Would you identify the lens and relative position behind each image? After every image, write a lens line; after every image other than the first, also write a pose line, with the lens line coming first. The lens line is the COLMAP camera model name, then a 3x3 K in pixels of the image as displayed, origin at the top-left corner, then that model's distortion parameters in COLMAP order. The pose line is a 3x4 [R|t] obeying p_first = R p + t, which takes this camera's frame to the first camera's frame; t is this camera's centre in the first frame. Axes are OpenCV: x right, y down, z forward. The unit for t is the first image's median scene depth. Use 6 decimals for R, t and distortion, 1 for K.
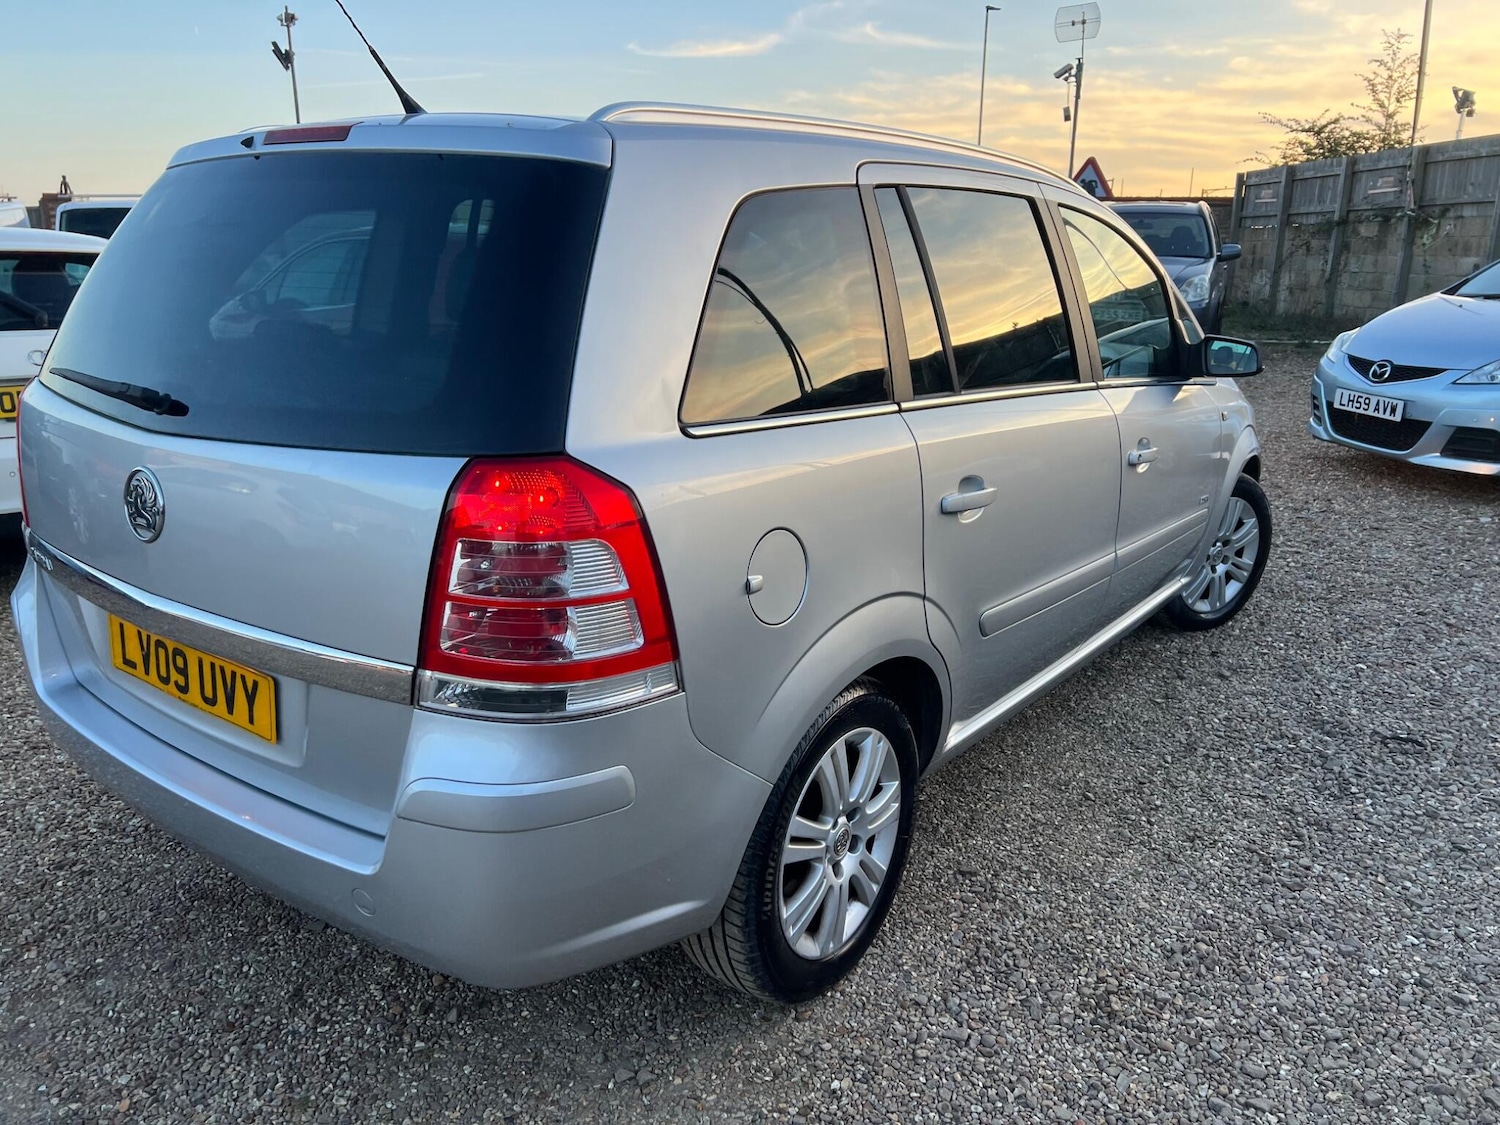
lens RADIAL K [[1086.2, 0, 745.7], [0, 1086.2, 574.0], [0, 0, 1]] dist [0.058016, -0.059405]
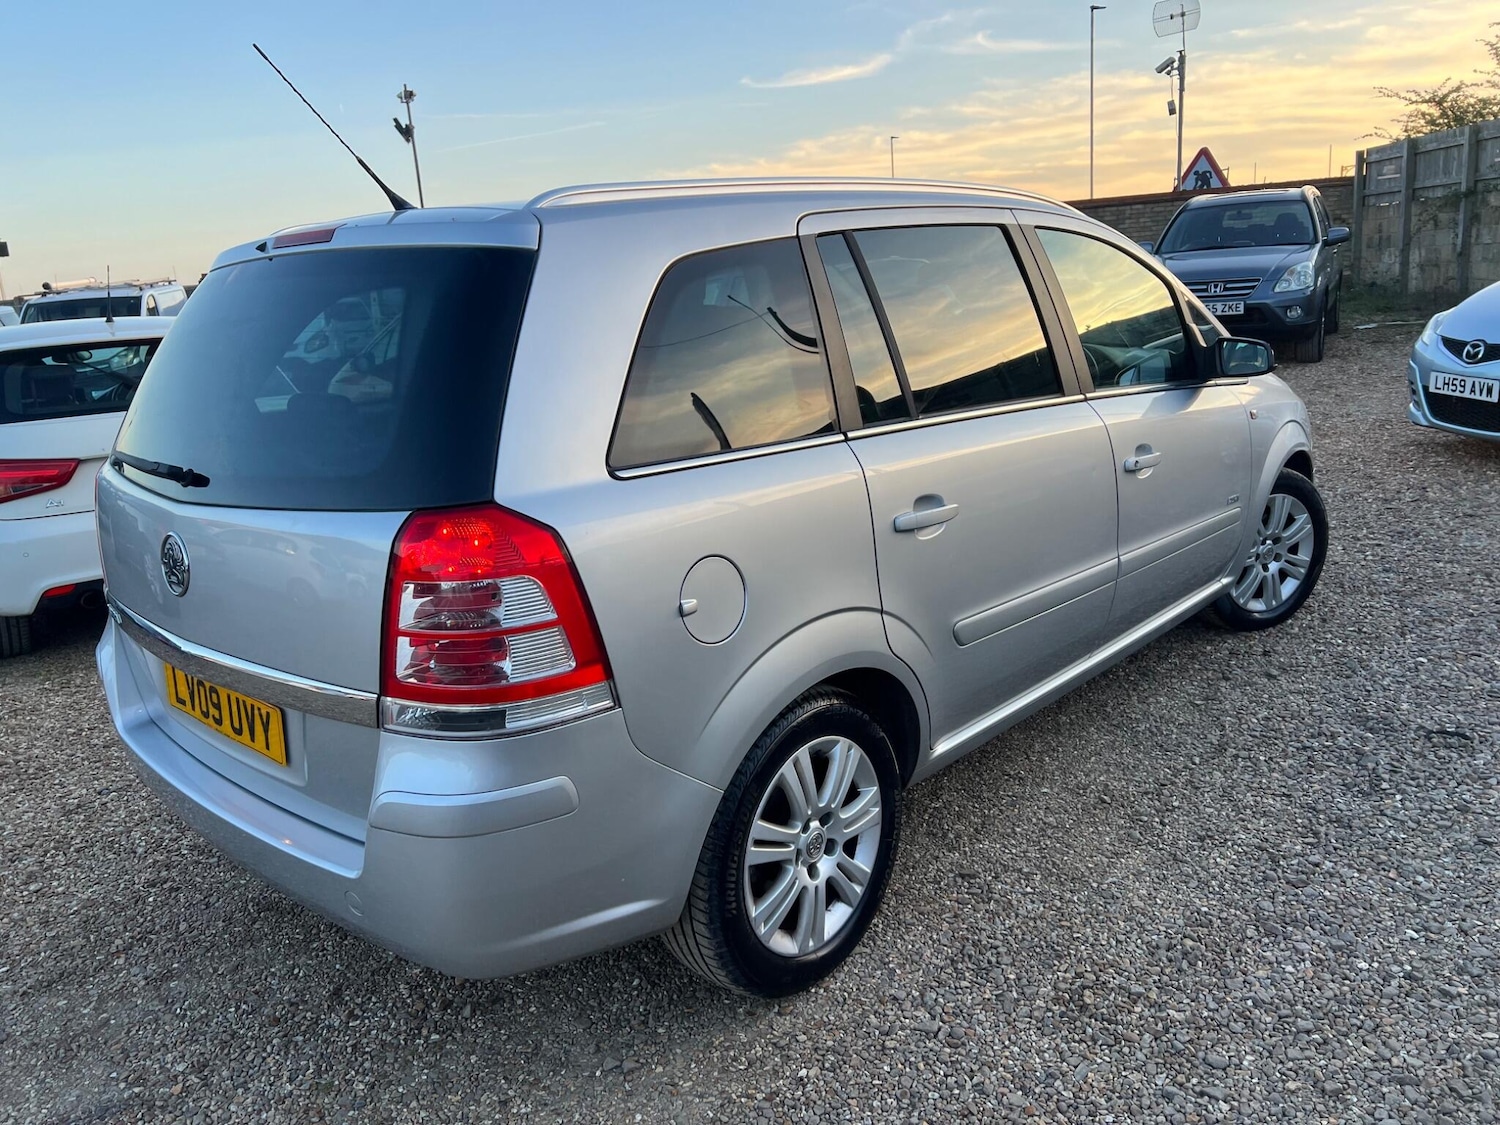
lens RADIAL K [[1086.2, 0, 750.8], [0, 1086.2, 555.9], [0, 0, 1]] dist [0.058016, -0.059405]
pose [[0.991881, -0.052016, -0.116048, 0.155225], [0.047873, 0.998122, -0.038214, 0.001598], [0.117818, 0.032348, 0.992508, -0.069865]]
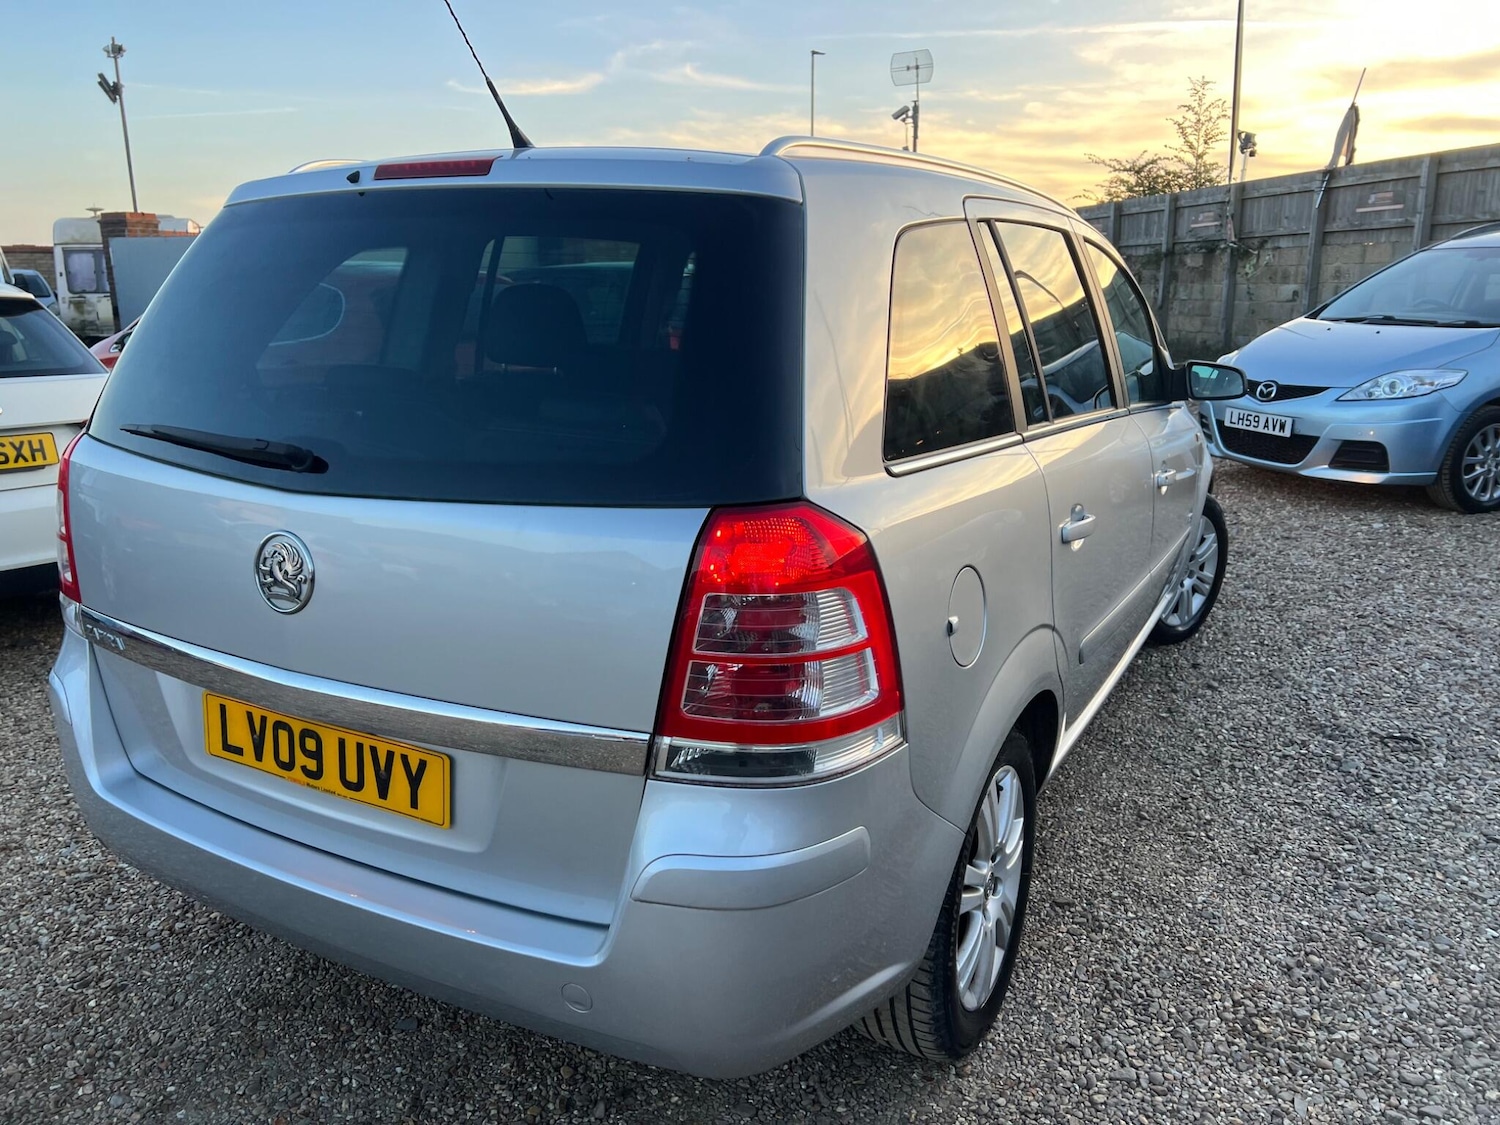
lens RADIAL K [[1086.2, 0, 739.2], [0, 1086.2, 560.0], [0, 0, 1]] dist [0.058016, -0.059405]
pose [[0.990329, -0.044059, 0.131555, -0.234045], [0.049345, 0.998089, -0.037193, -0.017036], [-0.129665, 0.043325, 0.990611, 0.048384]]
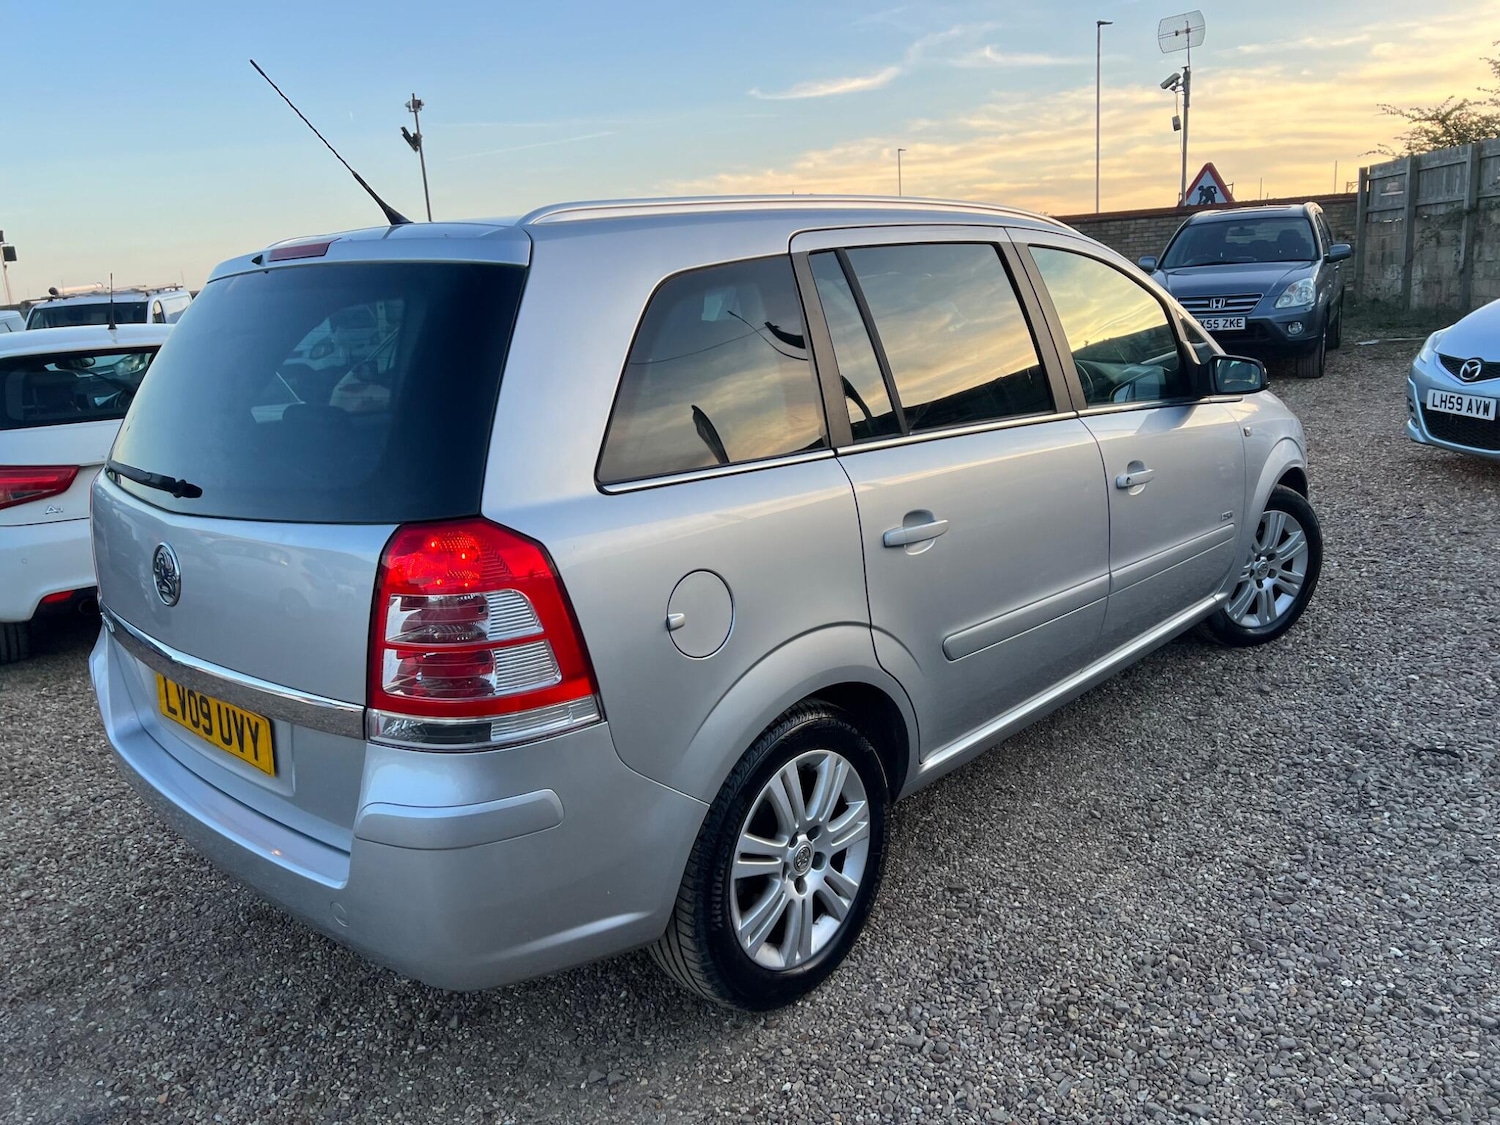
lens RADIAL K [[1086.2, 0, 757.2], [0, 1086.2, 556.3], [0, 0, 1]] dist [0.058016, -0.059405]
pose [[0.992466, -0.045155, -0.113899, 0.169712], [0.040072, 0.998113, -0.046530, -0.001884], [0.115785, 0.041615, 0.992402, -0.074847]]
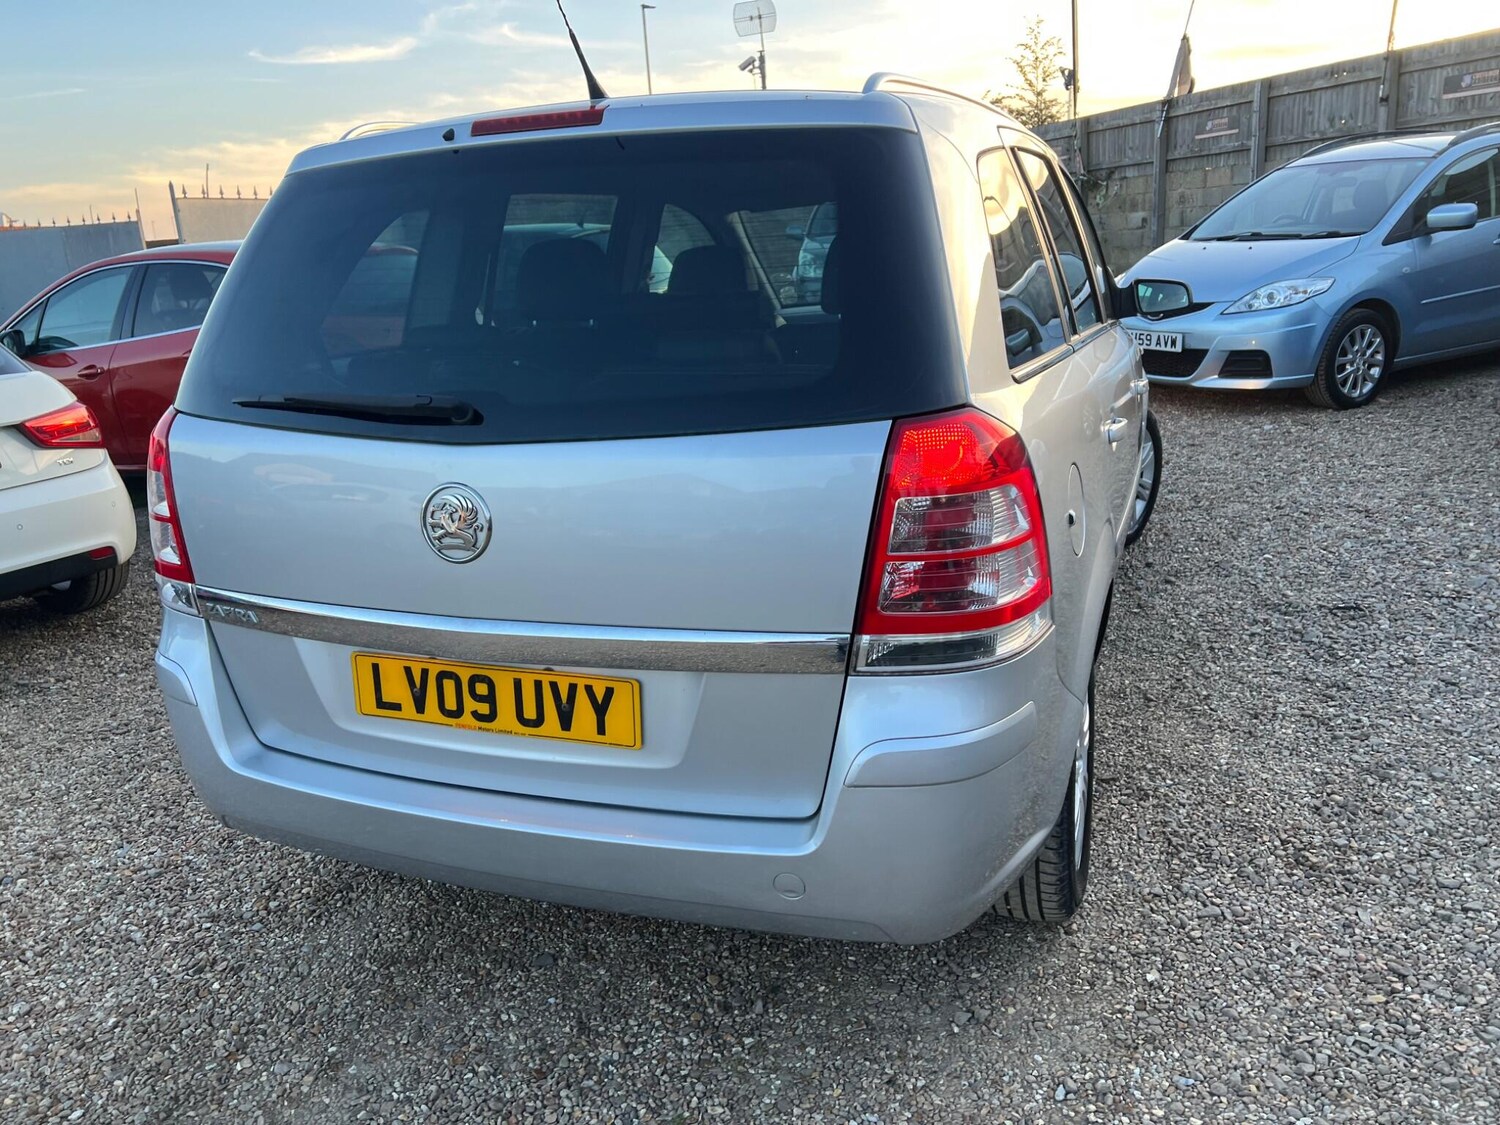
lens RADIAL K [[1086.2, 0, 742.3], [0, 1086.2, 552.1], [0, 0, 1]] dist [0.058016, -0.059405]
pose [[0.959614, -0.140640, 0.243642, -0.429581], [0.144295, 0.989531, 0.002875, -0.004926], [-0.241495, 0.032398, 0.969861, 0.036294]]
